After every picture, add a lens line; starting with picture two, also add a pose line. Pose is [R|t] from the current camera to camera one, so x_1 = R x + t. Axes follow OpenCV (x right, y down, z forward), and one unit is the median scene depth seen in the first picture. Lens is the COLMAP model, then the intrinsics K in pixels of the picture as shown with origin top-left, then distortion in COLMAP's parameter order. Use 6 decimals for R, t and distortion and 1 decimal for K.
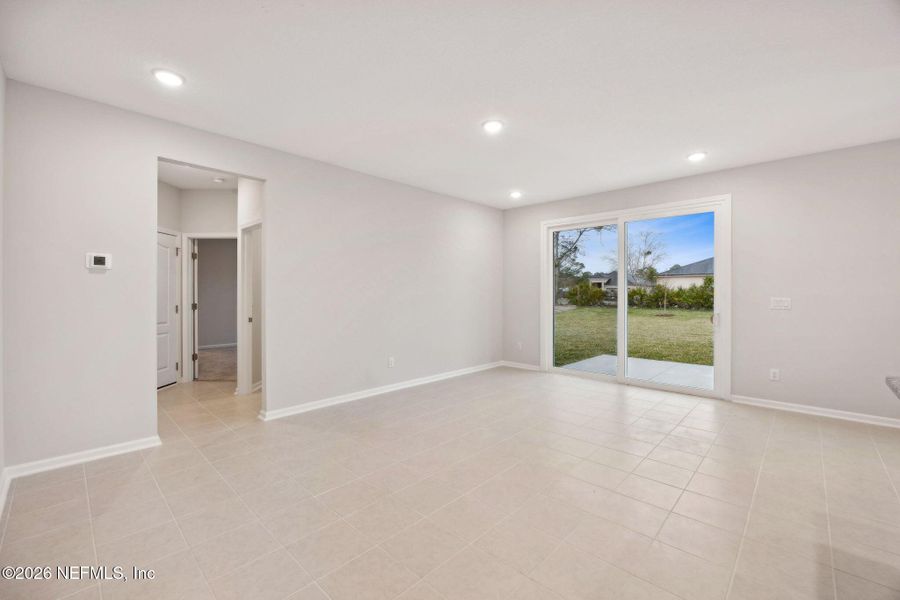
lens RADIAL K [[381.9, 0, 453.1], [0, 381.9, 293.3], [0, 0, 1]] dist [-0.000829, -0.000698]
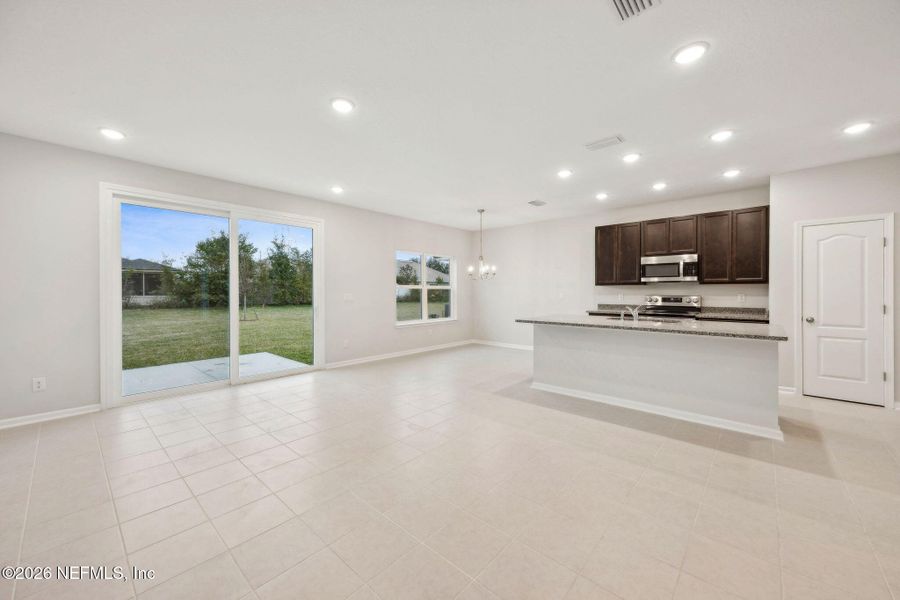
lens RADIAL K [[352.5, 0, 455.8], [0, 352.5, 295.7], [0, 0, 1]] dist [0.000197, -0.000029]
pose [[-0.054439, -0.014912, 0.998406, -0.416823], [-0.003460, 0.999885, 0.014746, -0.003074], [-0.998511, -0.002652, -0.054484, 0.434372]]
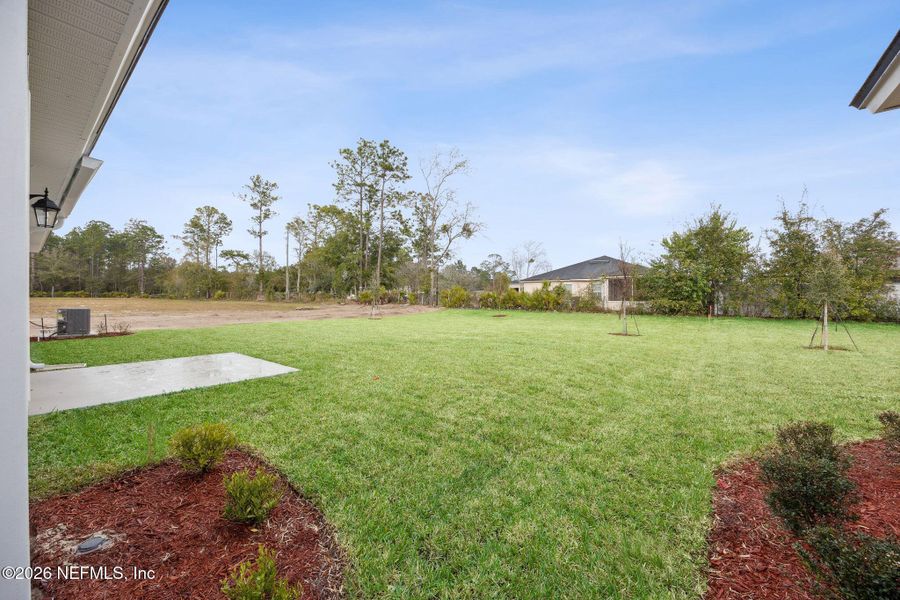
lens RADIAL K [[352.5, 0, 452.7], [0, 352.5, 301.1], [0, 0, 1]] dist [0.000197, -0.000029]
pose [[0.994503, -0.005306, 0.104577, 1.086937], [0.004476, 0.999957, 0.008176, 0.019520], [-0.104616, -0.007663, 0.994483, 0.013097]]
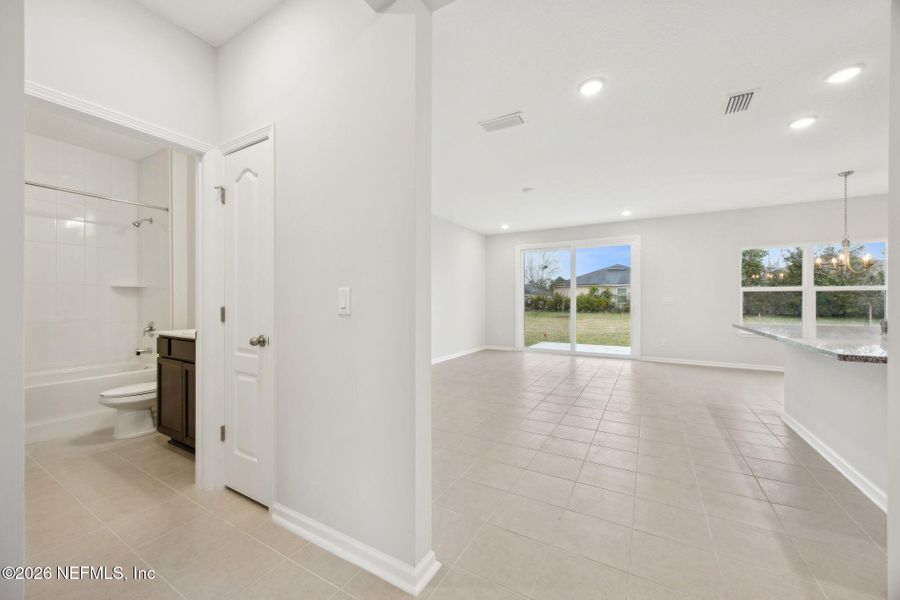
lens RADIAL K [[352.5, 0, 449.3], [0, 352.5, 303.0], [0, 0, 1]] dist [0.000197, -0.000029]
pose [[0.973362, -0.001707, 0.229266, -0.308699], [0.000324, 0.999982, 0.006070, 0.017397], [-0.229272, -0.005834, 0.973345, -0.210409]]
